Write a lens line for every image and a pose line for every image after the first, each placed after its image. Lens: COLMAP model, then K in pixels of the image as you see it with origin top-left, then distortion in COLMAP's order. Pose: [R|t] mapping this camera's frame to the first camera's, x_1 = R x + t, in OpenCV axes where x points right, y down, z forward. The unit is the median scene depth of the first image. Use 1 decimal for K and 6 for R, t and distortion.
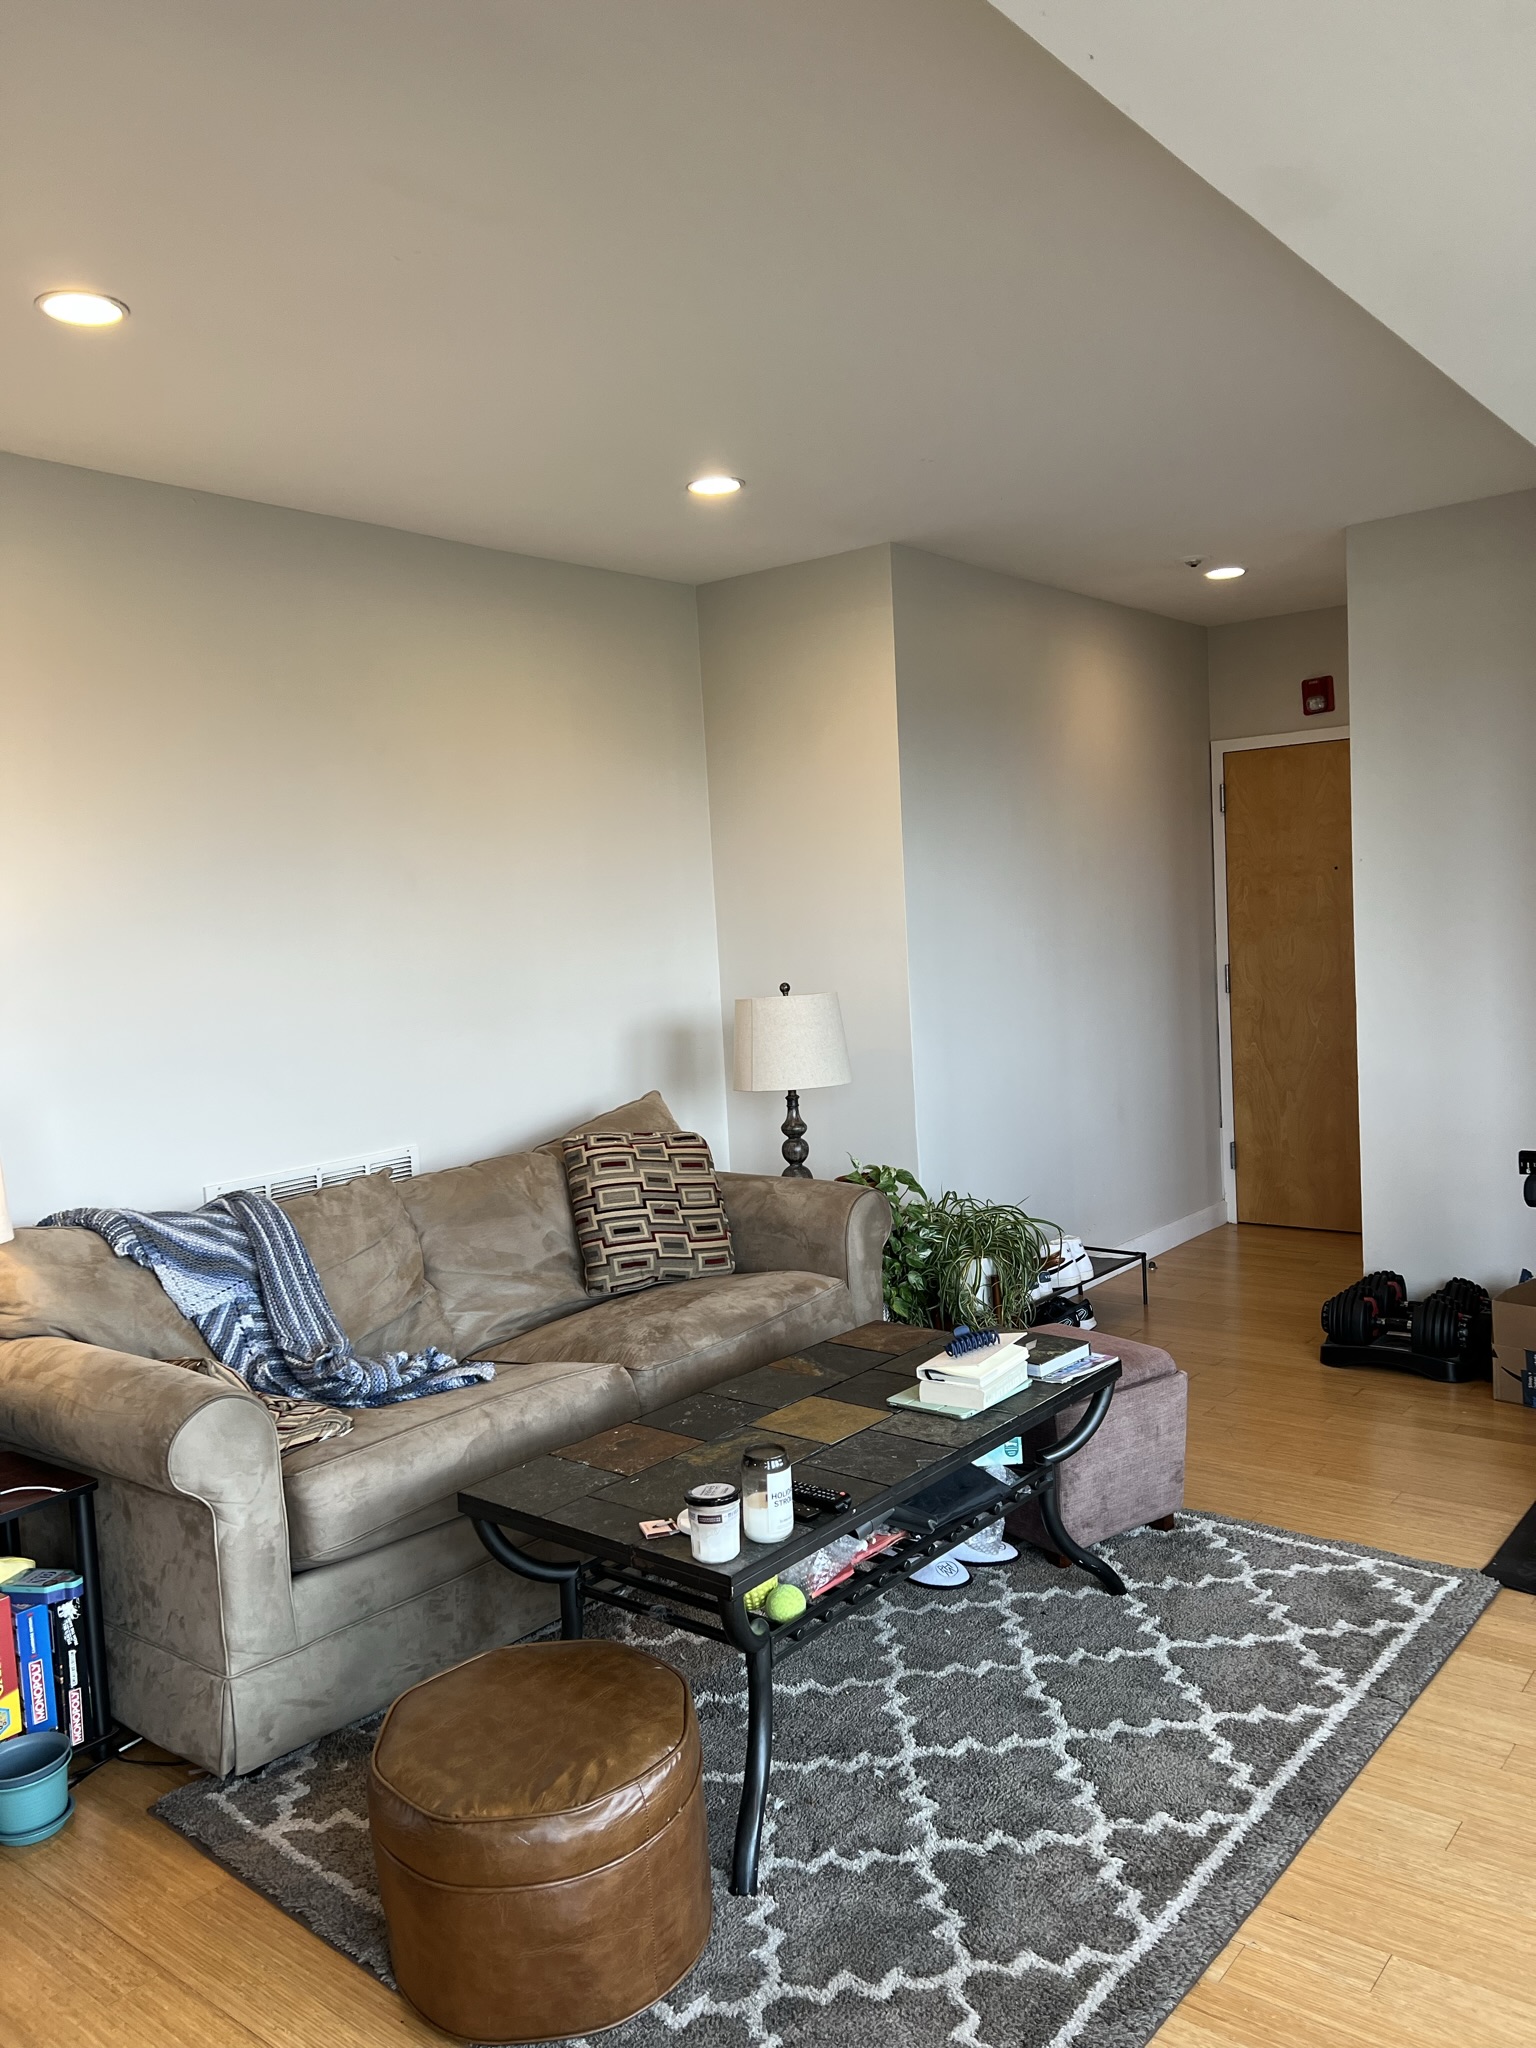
lens RADIAL K [[1537.3, 0, 766.1], [0, 1537.3, 1034.2], [0, 0, 1]] dist [0.057734, -0.068579]
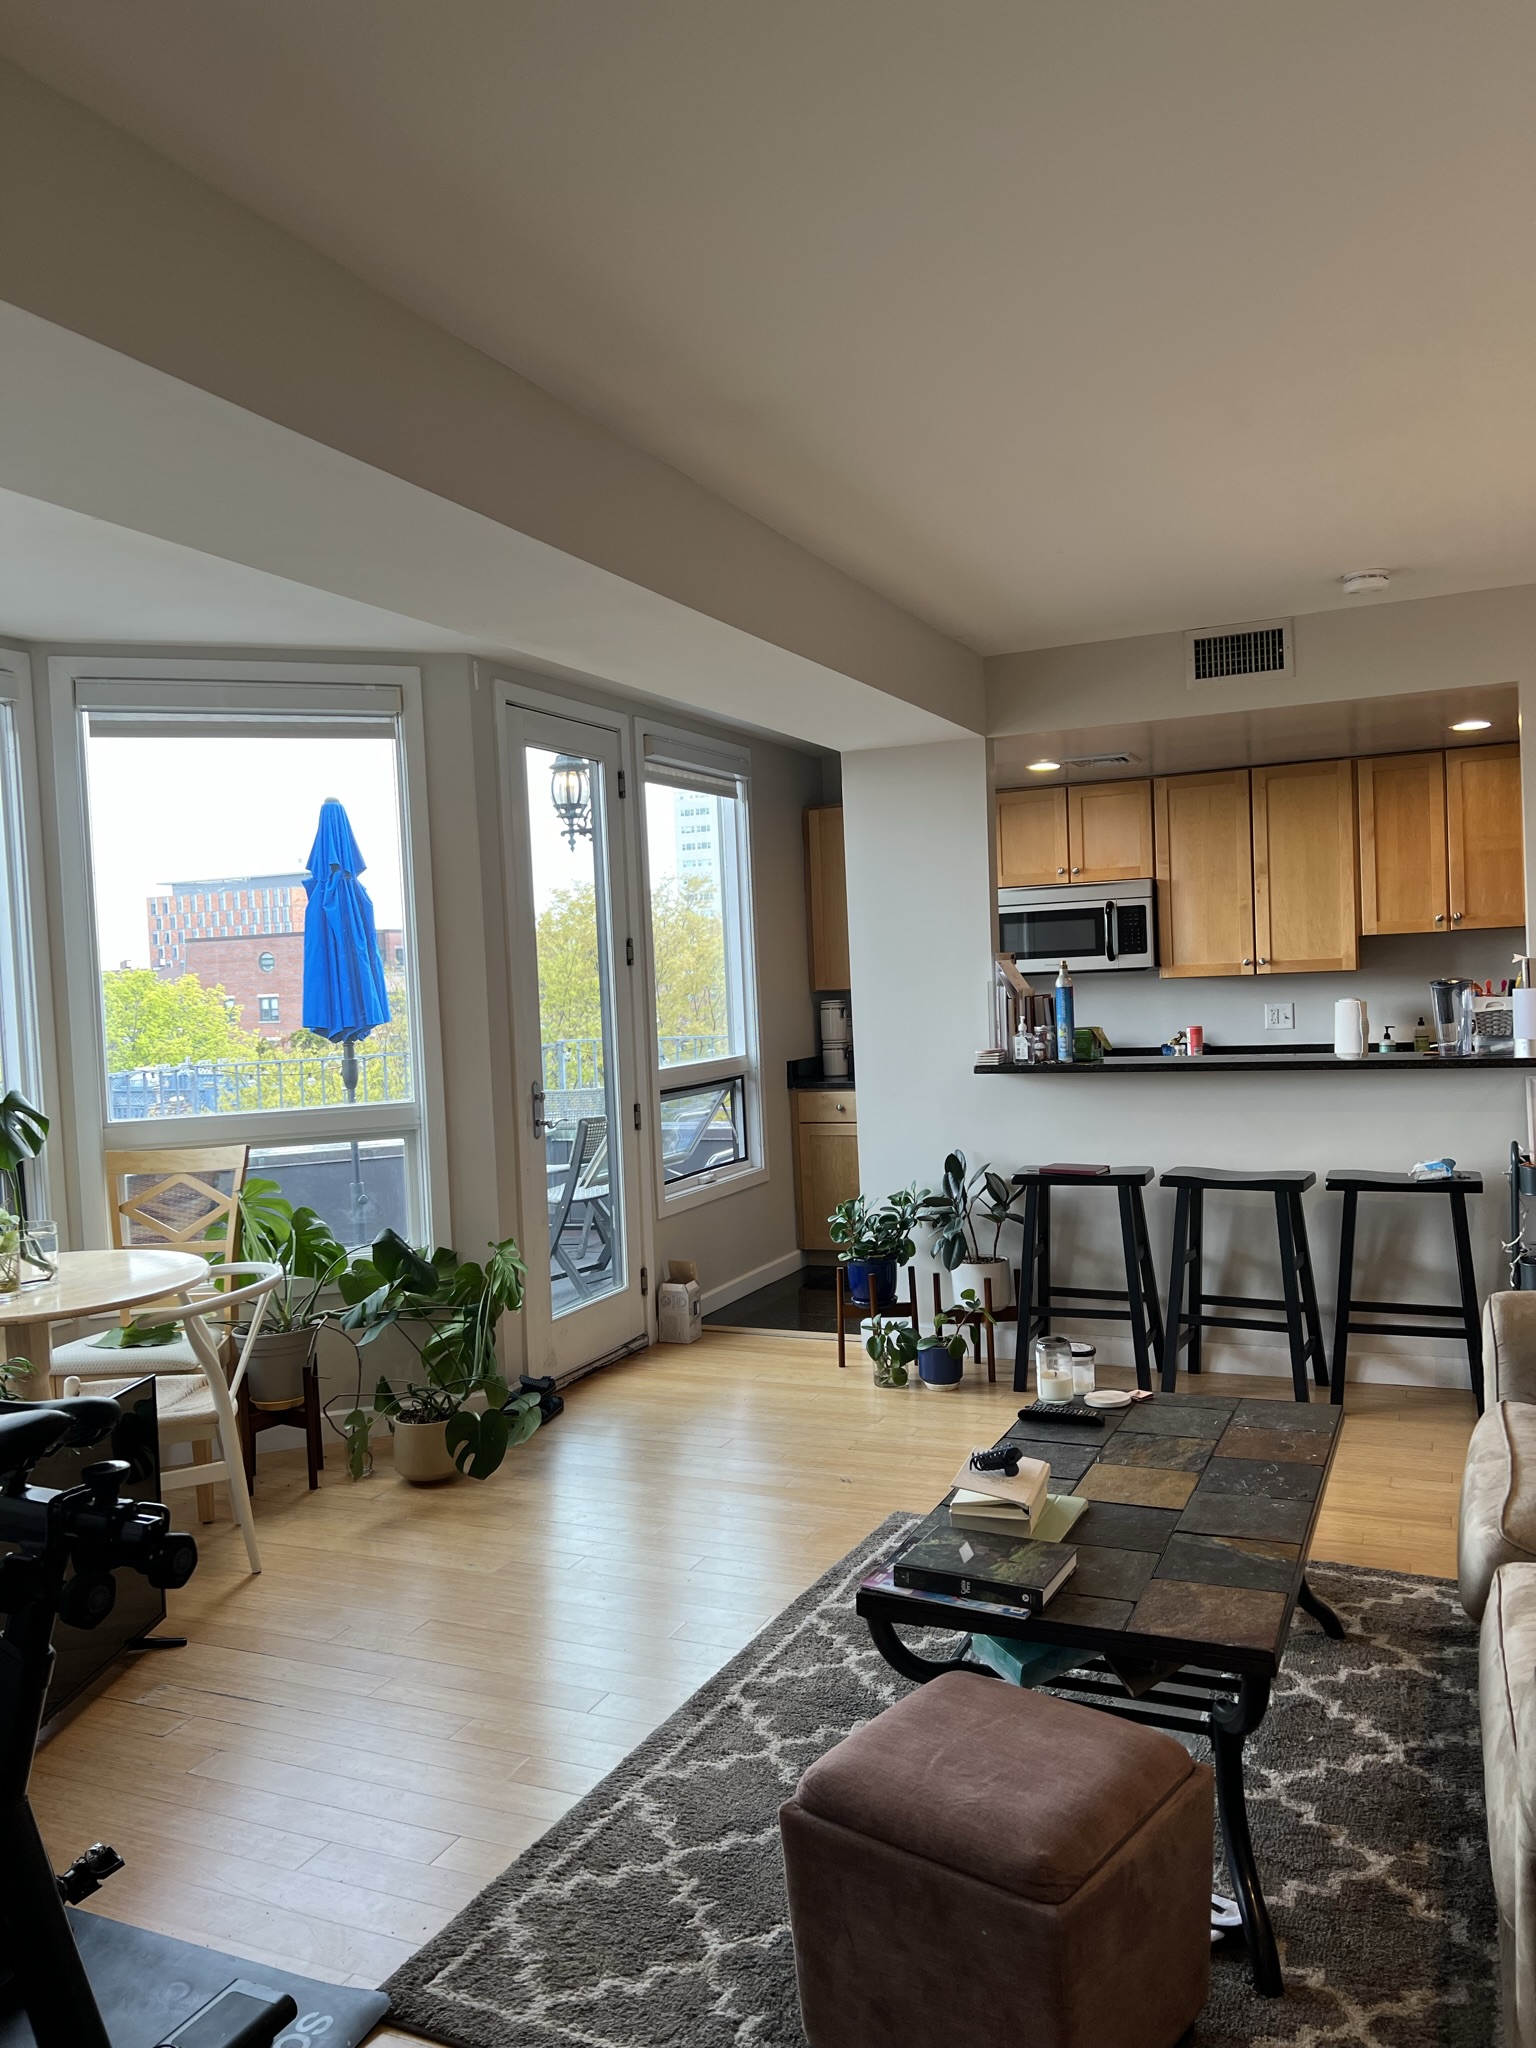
lens RADIAL K [[1537.3, 0, 758.4], [0, 1537.3, 1028.7], [0, 0, 1]] dist [0.057734, -0.068579]
pose [[-0.963132, 0.103108, -0.248486, 0.498870], [0.072474, 0.988935, 0.129444, -0.184316], [0.259083, 0.106663, -0.959947, 1.932999]]
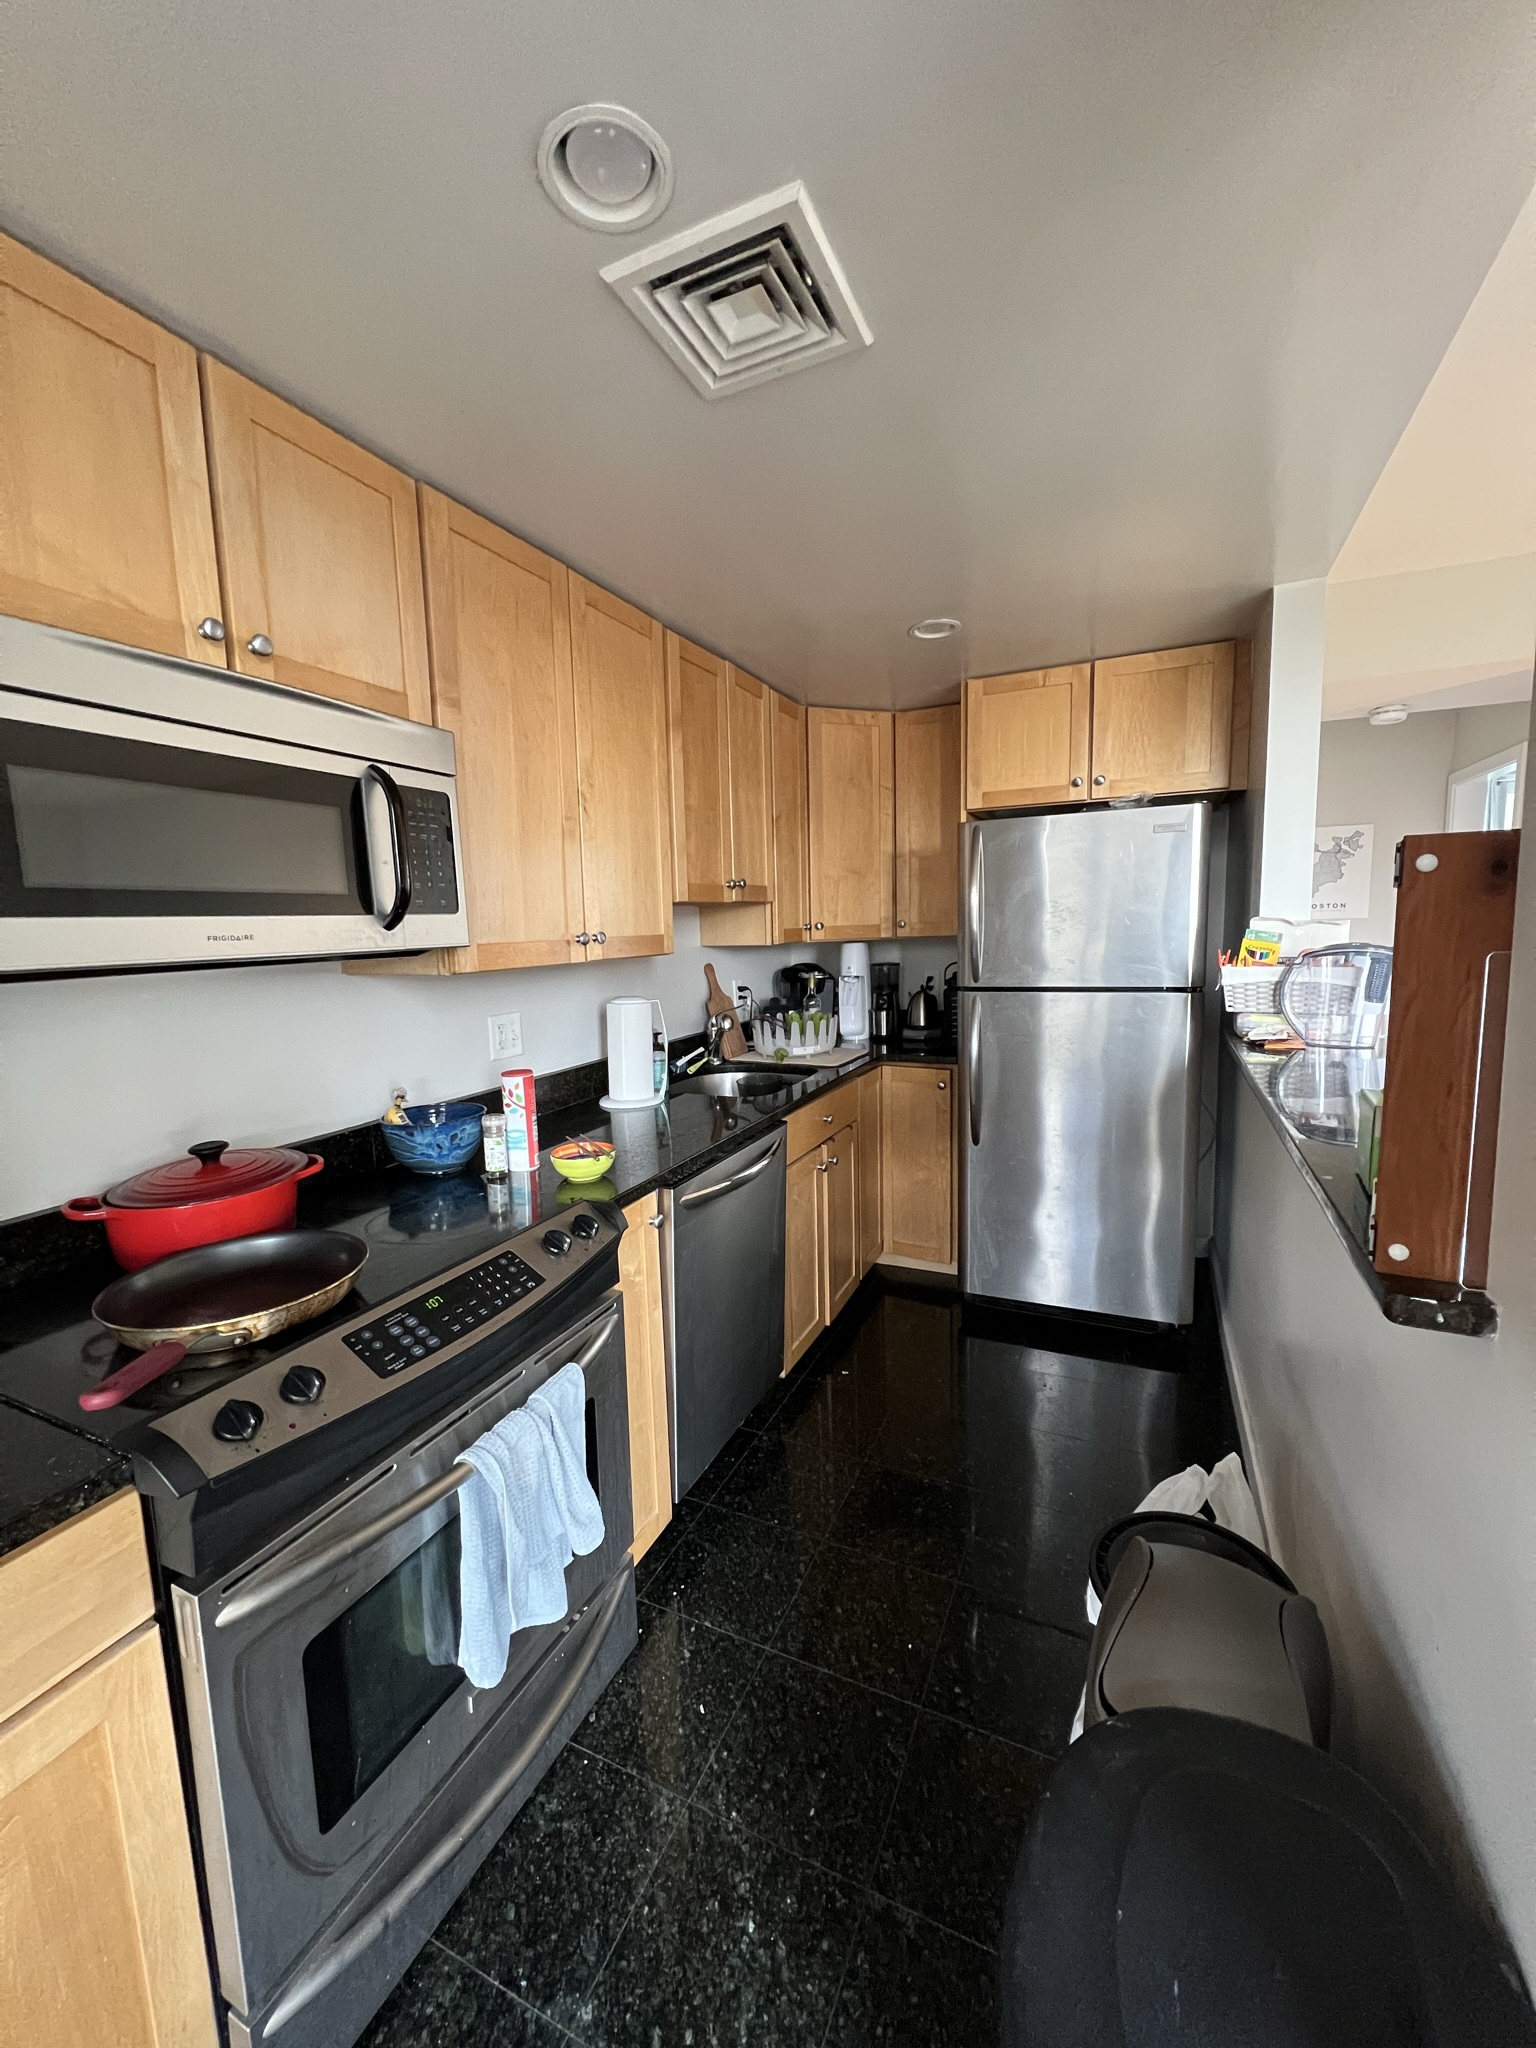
lens RADIAL K [[814.2, 0, 768.3], [0, 814.2, 1025.9], [0, 0, 1]] dist [-0.001898, 0.000377]
pose [[0.247237, 0.166016, -0.954627, -0.161738], [-0.068558, 0.985741, 0.153671, 0.042961], [0.966527, 0.027454, 0.255093, -0.280183]]
